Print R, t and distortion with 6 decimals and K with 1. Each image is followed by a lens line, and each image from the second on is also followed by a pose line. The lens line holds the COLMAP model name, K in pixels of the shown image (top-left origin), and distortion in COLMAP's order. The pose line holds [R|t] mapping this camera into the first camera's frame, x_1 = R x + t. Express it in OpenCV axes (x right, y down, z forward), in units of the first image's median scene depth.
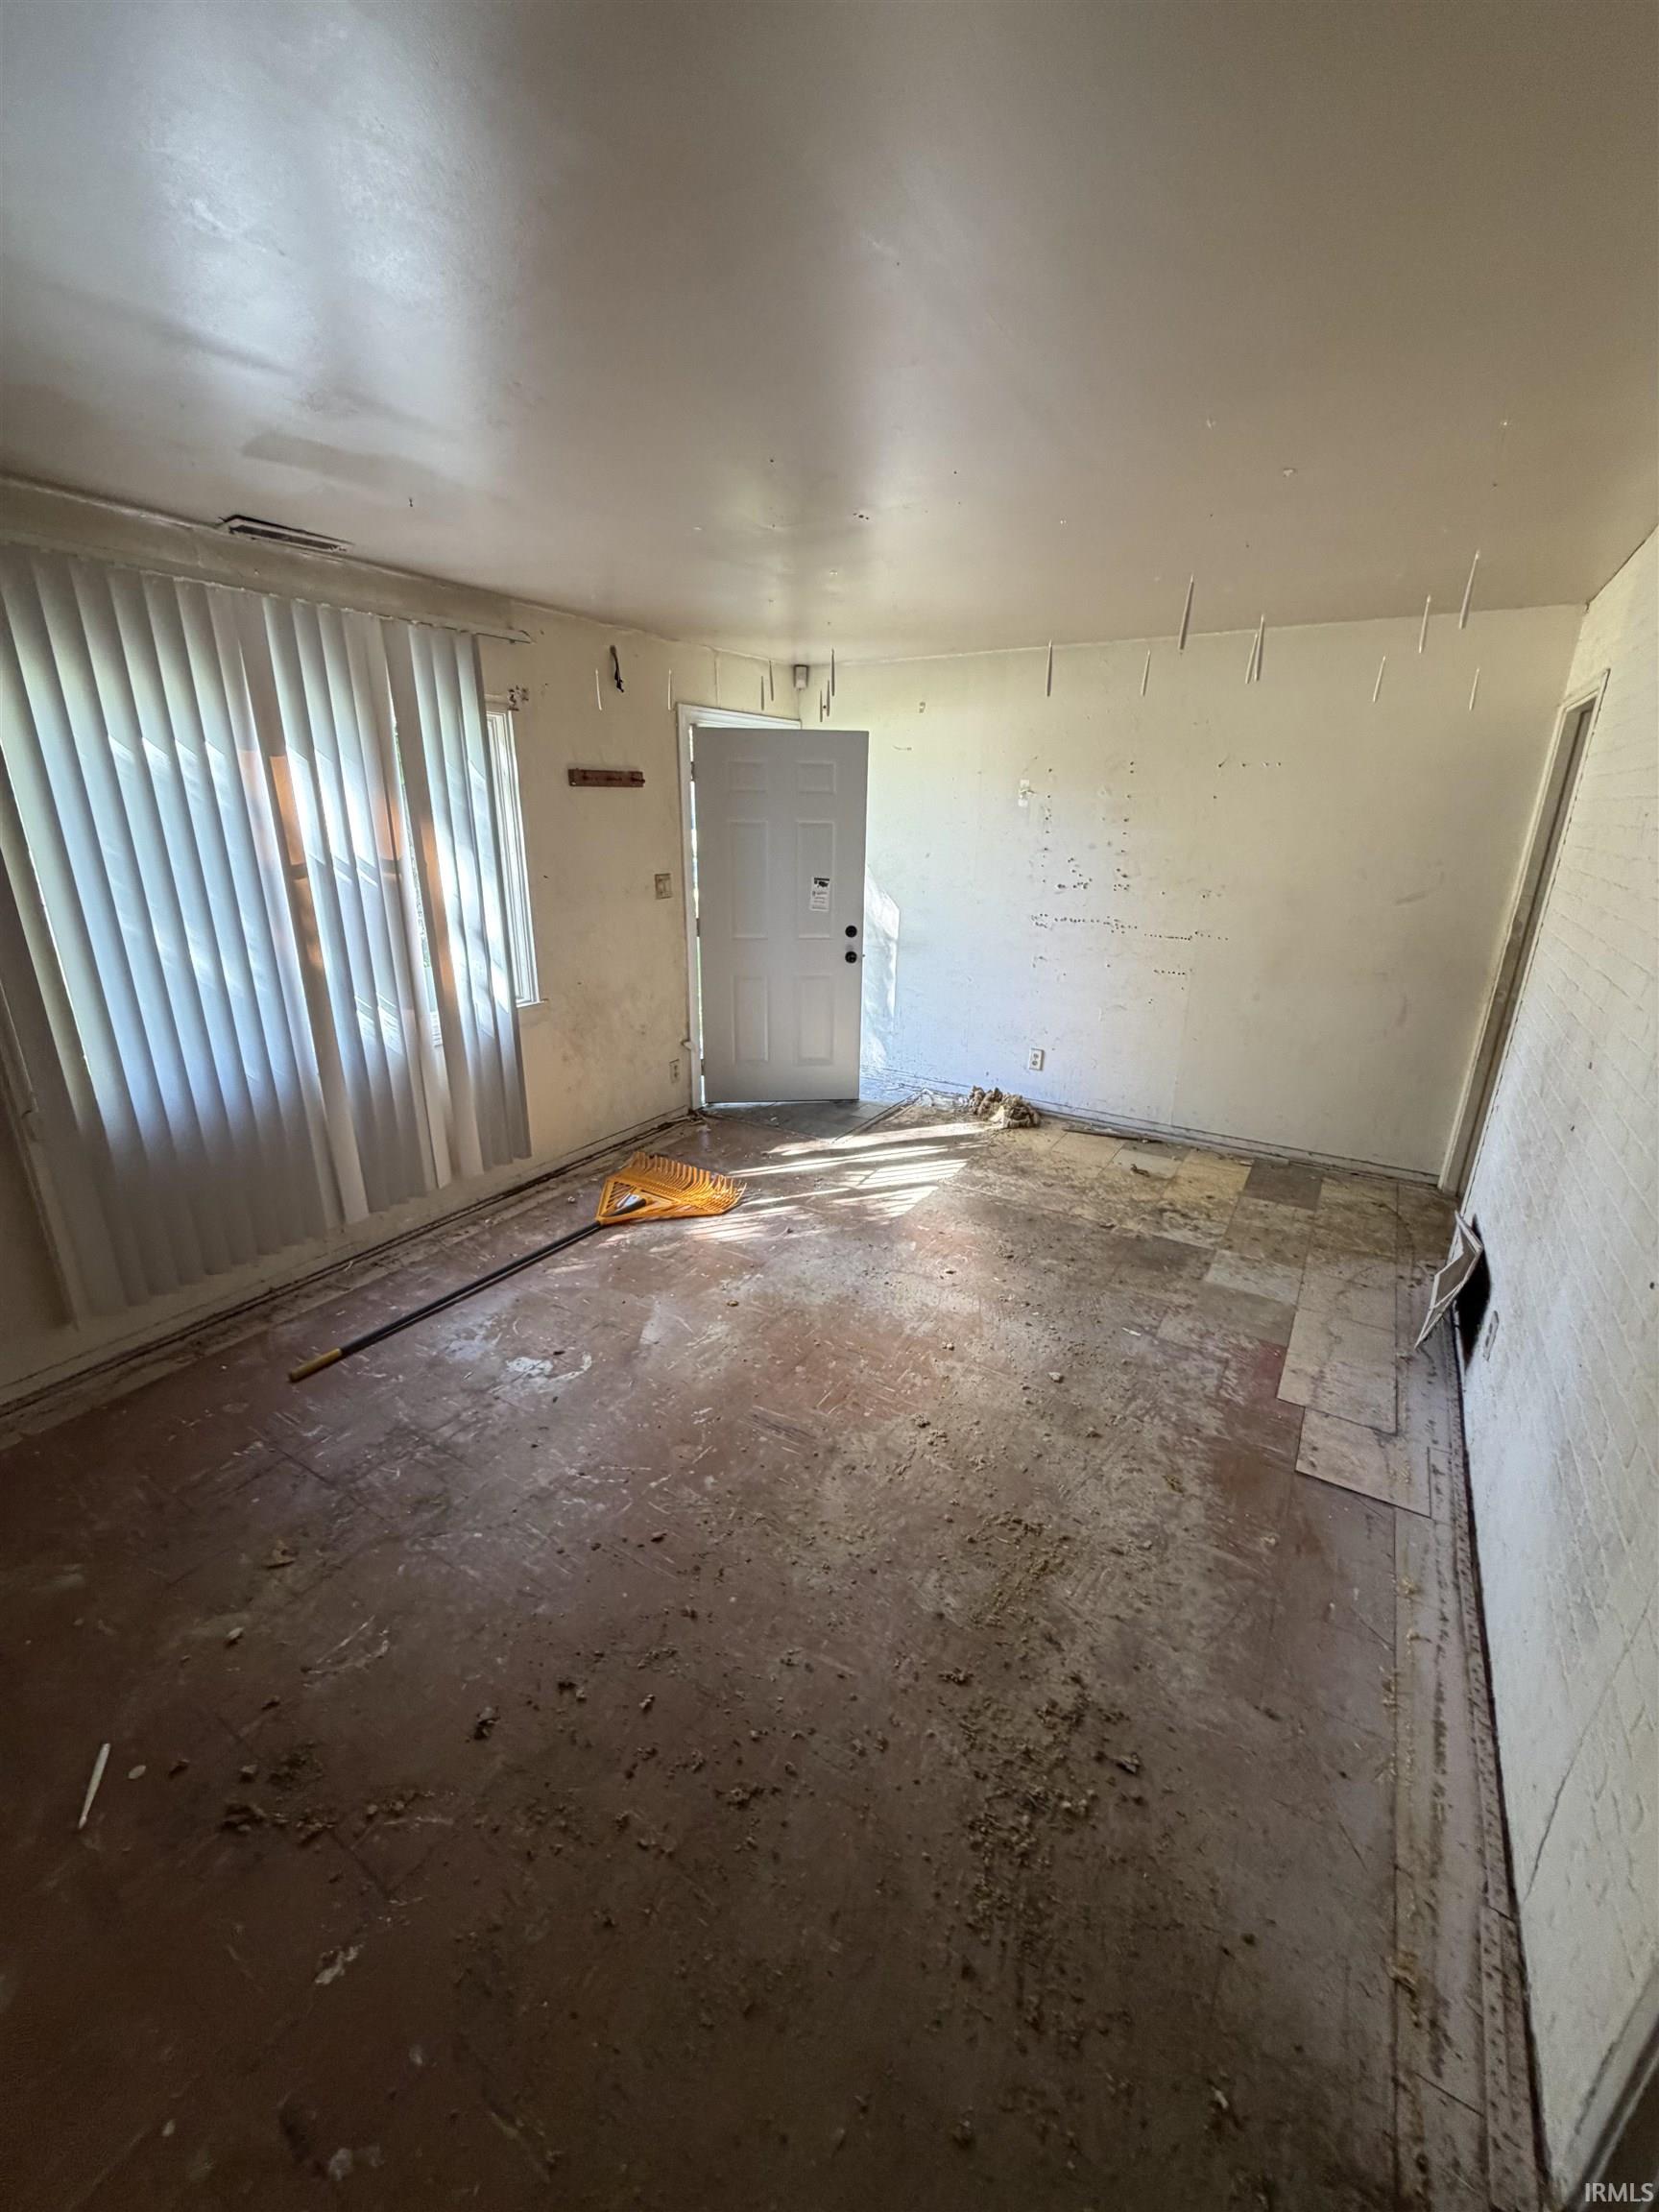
lens RADIAL K [[882.7, 0, 828.4], [0, 882.7, 1102.9], [0, 0, 1]] dist [0.001947, 0.000355]
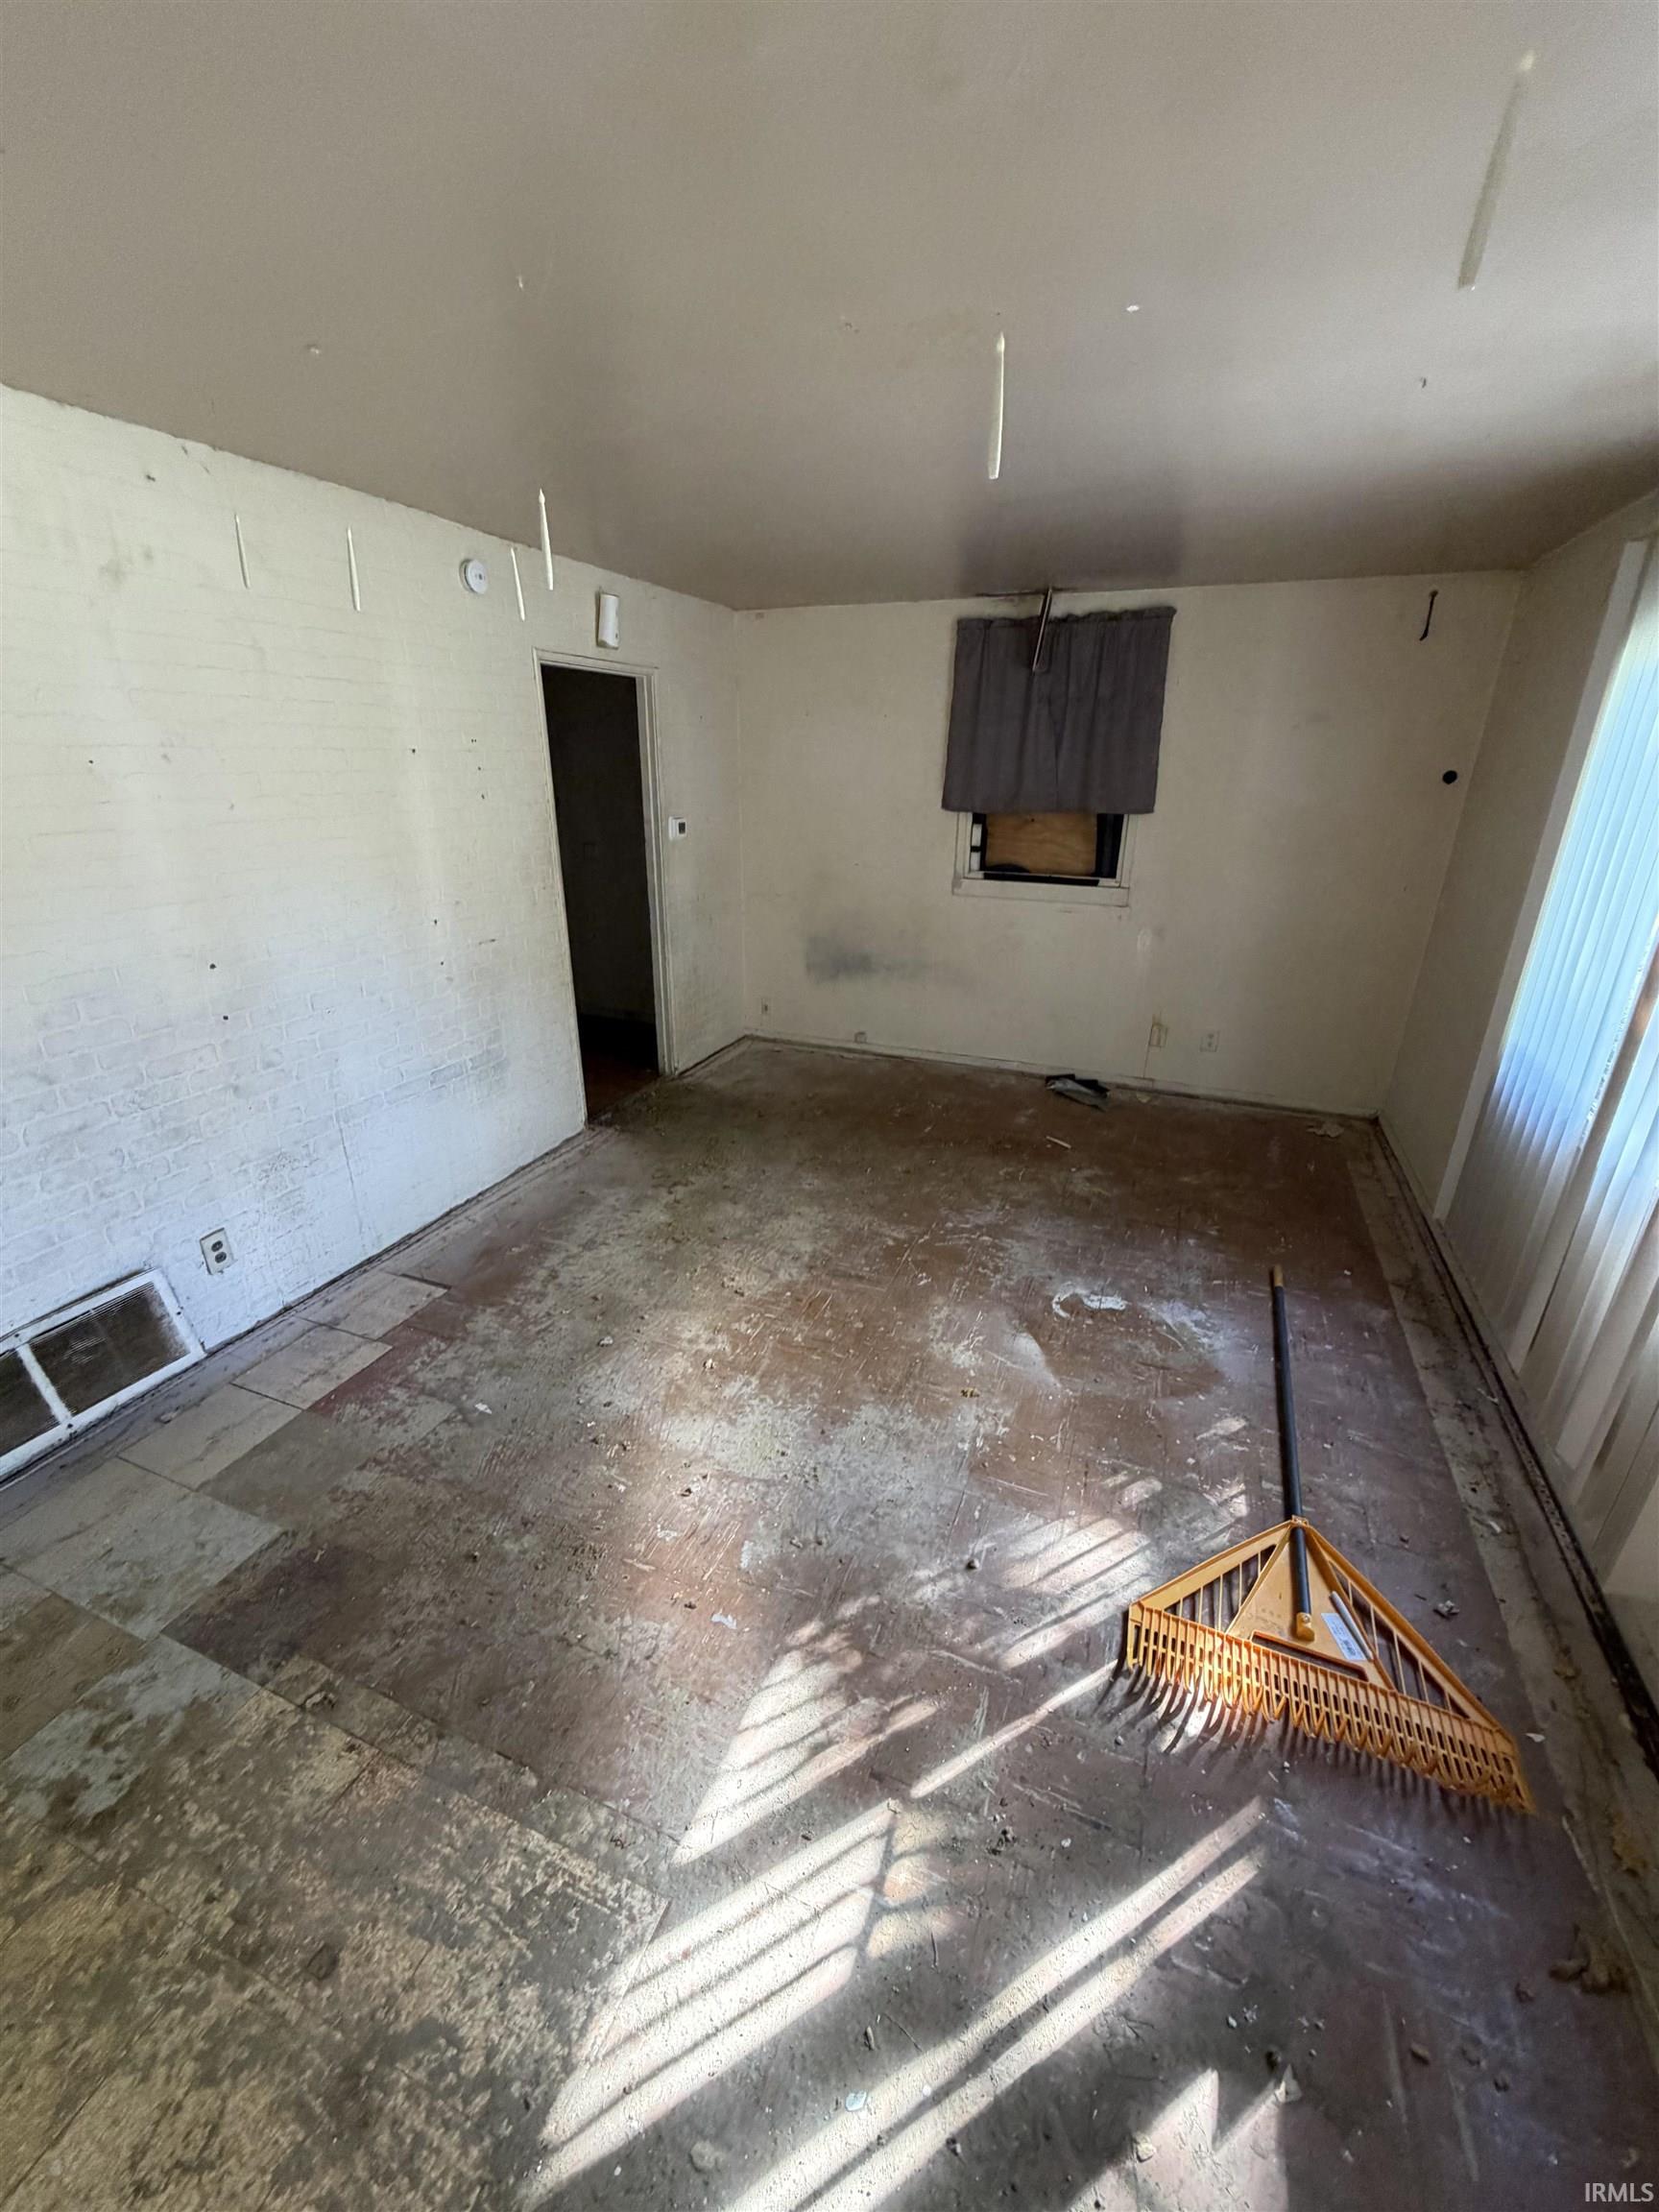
lens RADIAL K [[882.7, 0, 828.3], [0, 882.7, 1105.0], [0, 0, 1]] dist [0.001947, 0.000355]
pose [[-0.985546, 0.044565, -0.163442, 0.142586], [-0.071569, 0.764930, 0.640125, -0.493580], [0.153549, 0.642570, -0.750684, 1.437303]]
